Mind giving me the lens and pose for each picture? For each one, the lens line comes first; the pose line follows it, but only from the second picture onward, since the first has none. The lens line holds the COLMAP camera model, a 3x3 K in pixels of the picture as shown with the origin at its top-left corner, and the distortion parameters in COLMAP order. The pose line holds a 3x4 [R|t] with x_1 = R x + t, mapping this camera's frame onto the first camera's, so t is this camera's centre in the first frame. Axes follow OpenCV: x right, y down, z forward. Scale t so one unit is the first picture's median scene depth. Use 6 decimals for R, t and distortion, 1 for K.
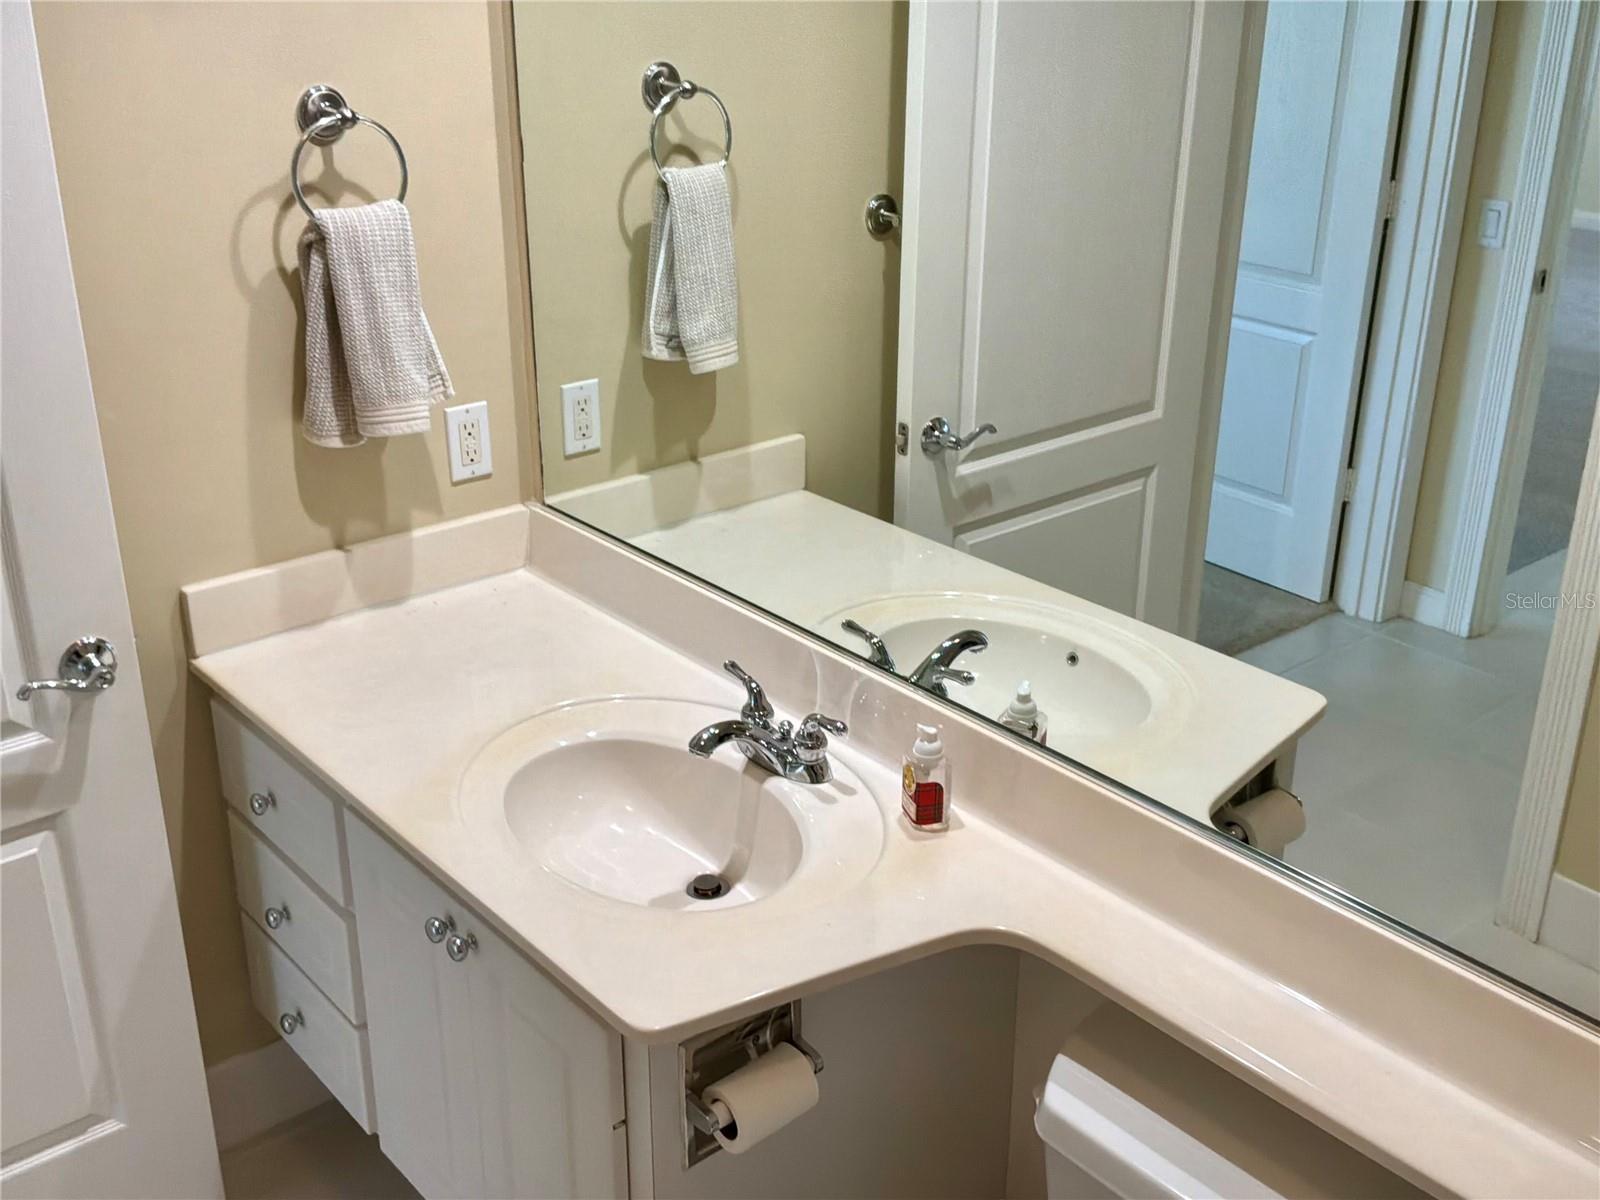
lens RADIAL K [[1656.3, 0, 800.0], [0, 1656.3, 600.0], [0, 0, 1]] dist [0.192770, -0.457720]
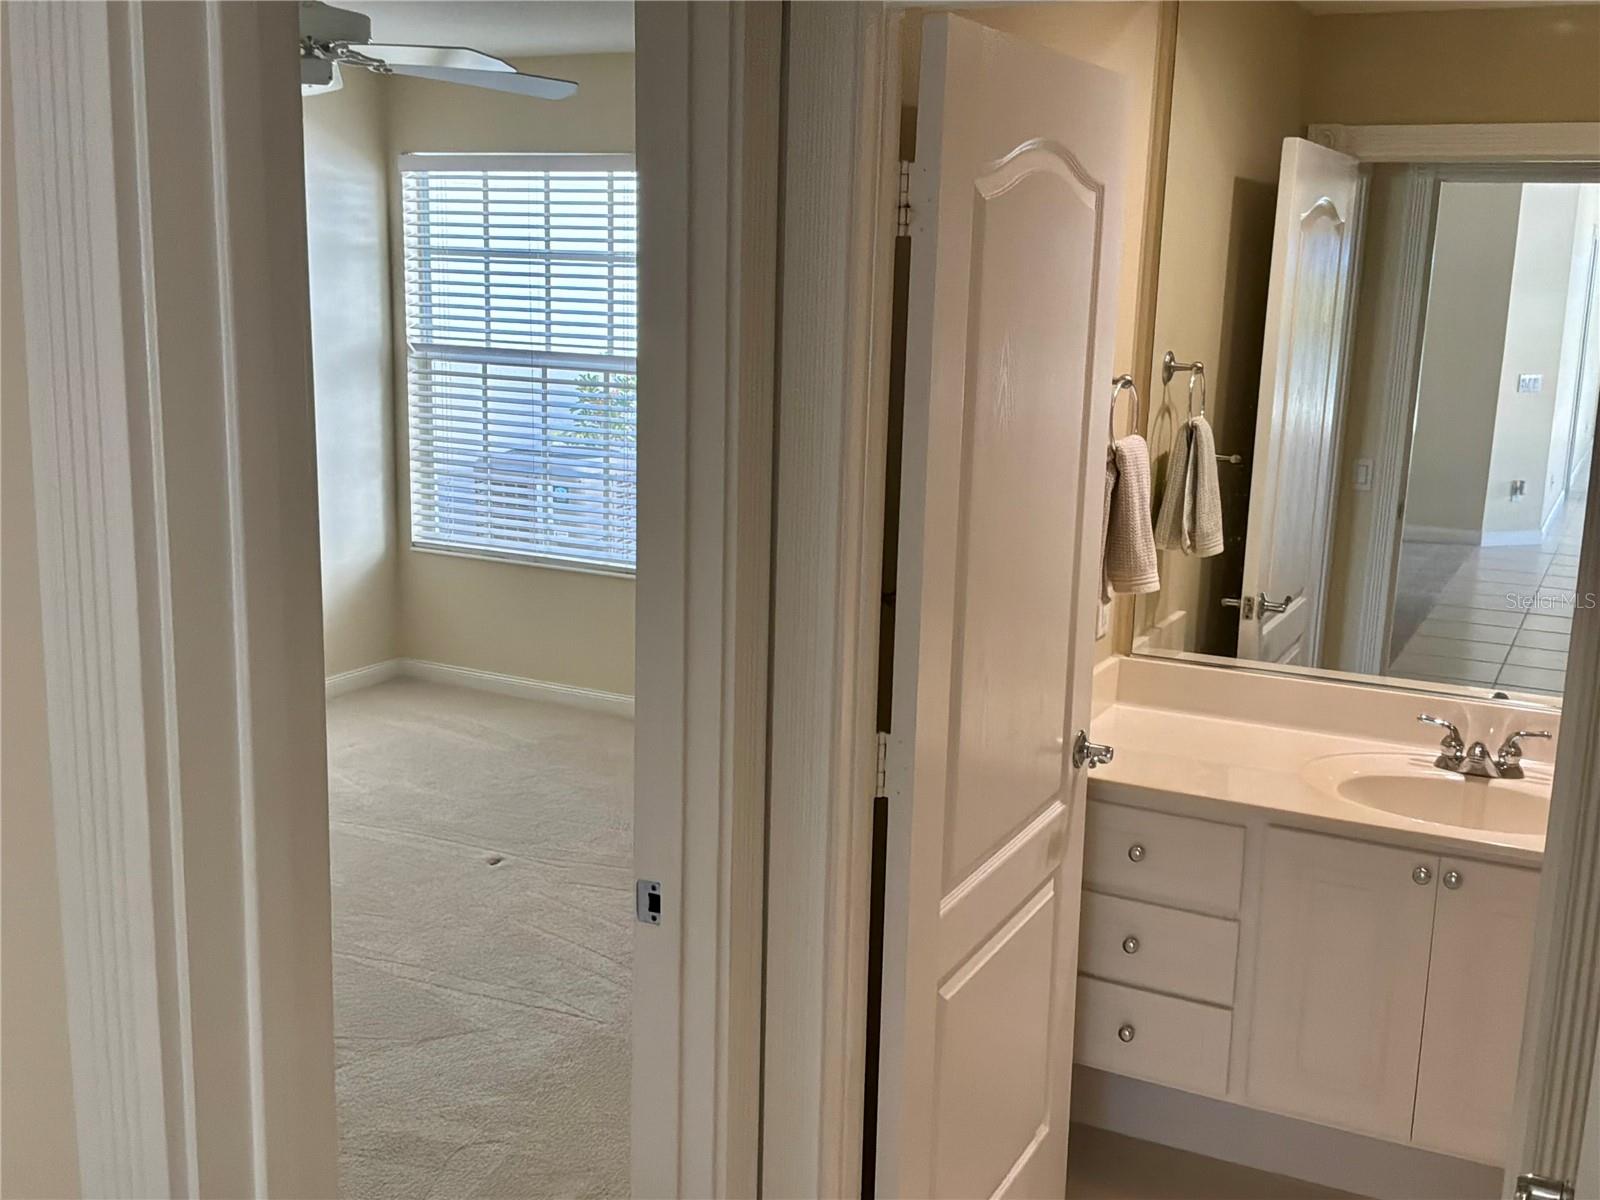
lens RADIAL K [[1656.3, 0, 800.0], [0, 1656.3, 600.0], [0, 0, 1]] dist [0.192770, -0.457720]
pose [[0.916659, -0.062127, 0.394812, -0.869318], [0.139260, 0.975587, -0.169813, 0.087444], [-0.374624, 0.210643, 0.902932, -0.152213]]
